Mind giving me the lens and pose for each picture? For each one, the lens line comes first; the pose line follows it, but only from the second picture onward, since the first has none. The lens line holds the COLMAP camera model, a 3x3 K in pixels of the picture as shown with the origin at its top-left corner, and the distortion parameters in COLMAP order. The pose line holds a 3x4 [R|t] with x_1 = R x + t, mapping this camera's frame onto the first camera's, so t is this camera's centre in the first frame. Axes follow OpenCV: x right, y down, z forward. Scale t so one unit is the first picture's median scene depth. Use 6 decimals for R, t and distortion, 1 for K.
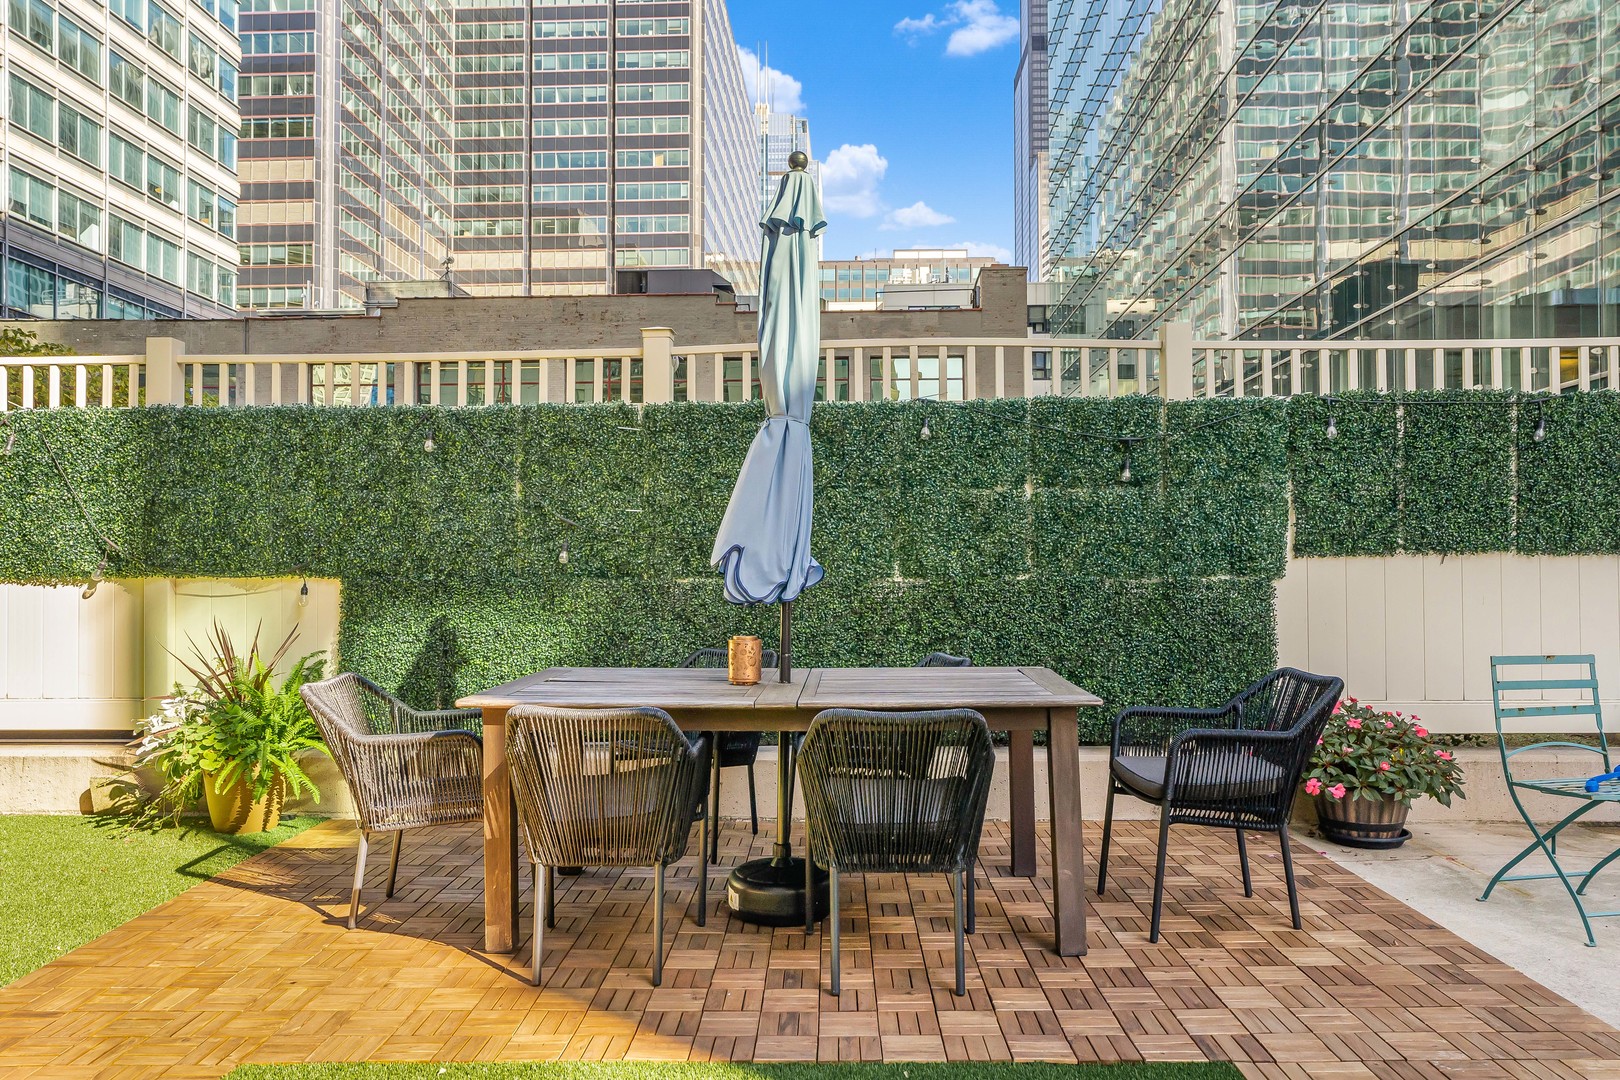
lens RADIAL K [[1125.3, 0, 812.9], [0, 1125.3, 568.7], [0, 0, 1]] dist [-0.035862, 0.037283]
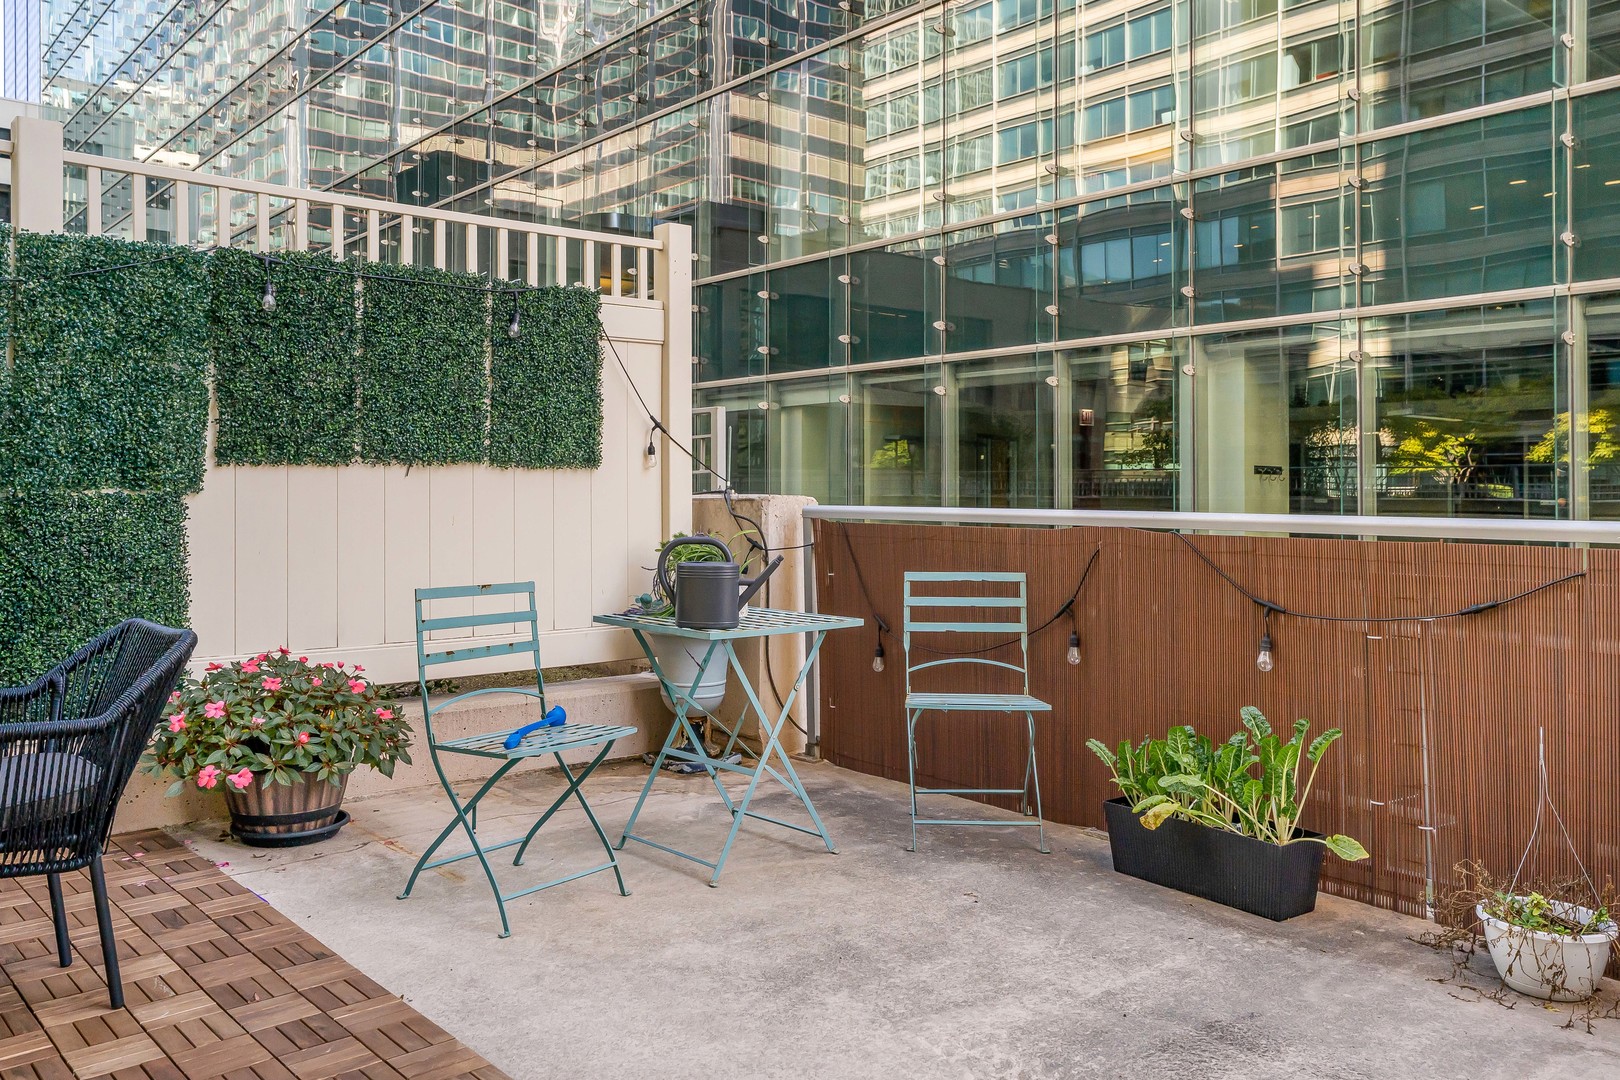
lens RADIAL K [[1314.7, 0, 810.6], [0, 1314.7, 494.1], [0, 0, 1]] dist [0.008895, 0.008718]
pose [[0.739314, 0.003552, 0.673351, 0.135536], [-0.006717, 0.999975, 0.002100, 0.004981], [-0.673327, -0.006075, 0.739320, 0.085565]]
